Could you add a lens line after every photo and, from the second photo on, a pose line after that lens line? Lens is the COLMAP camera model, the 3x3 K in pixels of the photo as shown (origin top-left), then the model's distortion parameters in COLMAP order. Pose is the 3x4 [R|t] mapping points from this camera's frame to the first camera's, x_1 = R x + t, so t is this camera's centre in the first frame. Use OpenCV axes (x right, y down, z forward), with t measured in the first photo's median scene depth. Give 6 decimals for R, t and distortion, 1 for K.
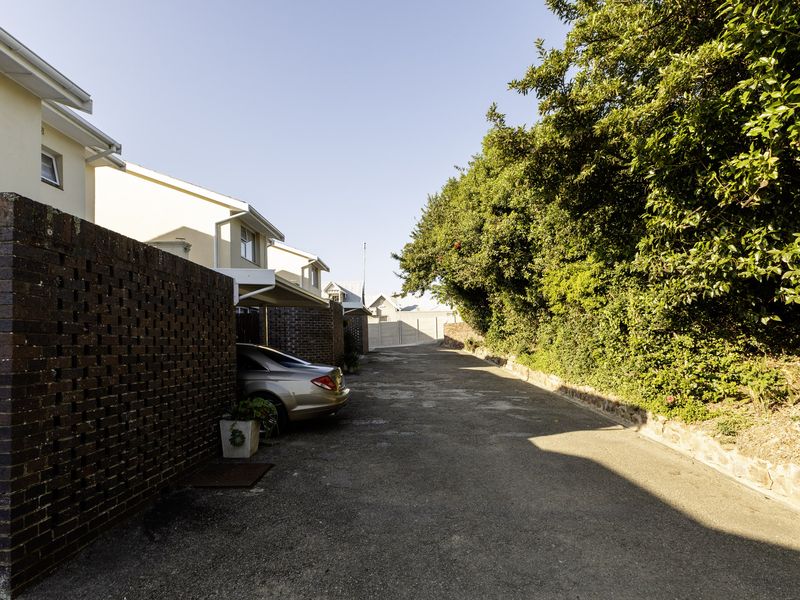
lens RADIAL K [[456.5, 0, 400.8], [0, 456.5, 348.6], [0, 0, 1]] dist [0.002288, 0.000282]
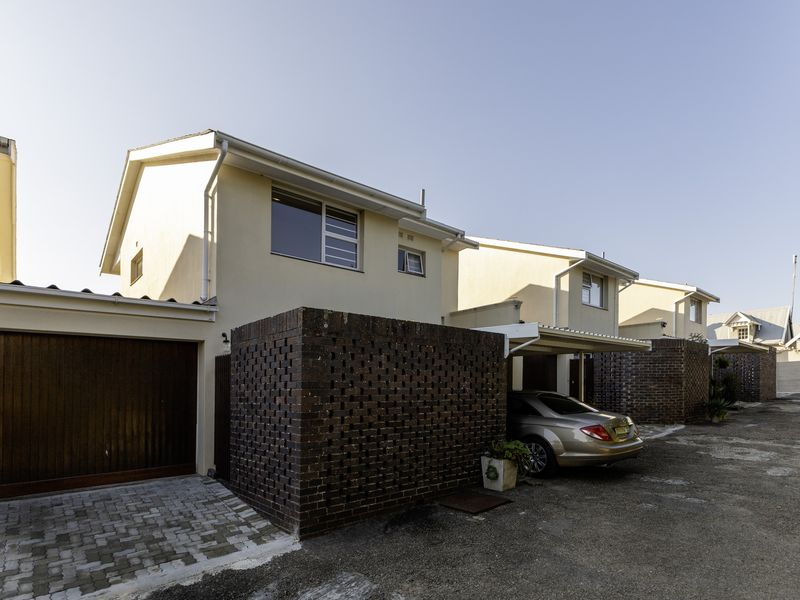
lens RADIAL K [[440.1, 0, 409.4], [0, 440.1, 406.6], [0, 0, 1]] dist [0.001202, 0.000016]
pose [[0.679147, 0.037854, -0.733026, 0.417540], [-0.009266, 0.999032, 0.043006, -0.027290], [0.733944, -0.022415, 0.678840, 0.108814]]
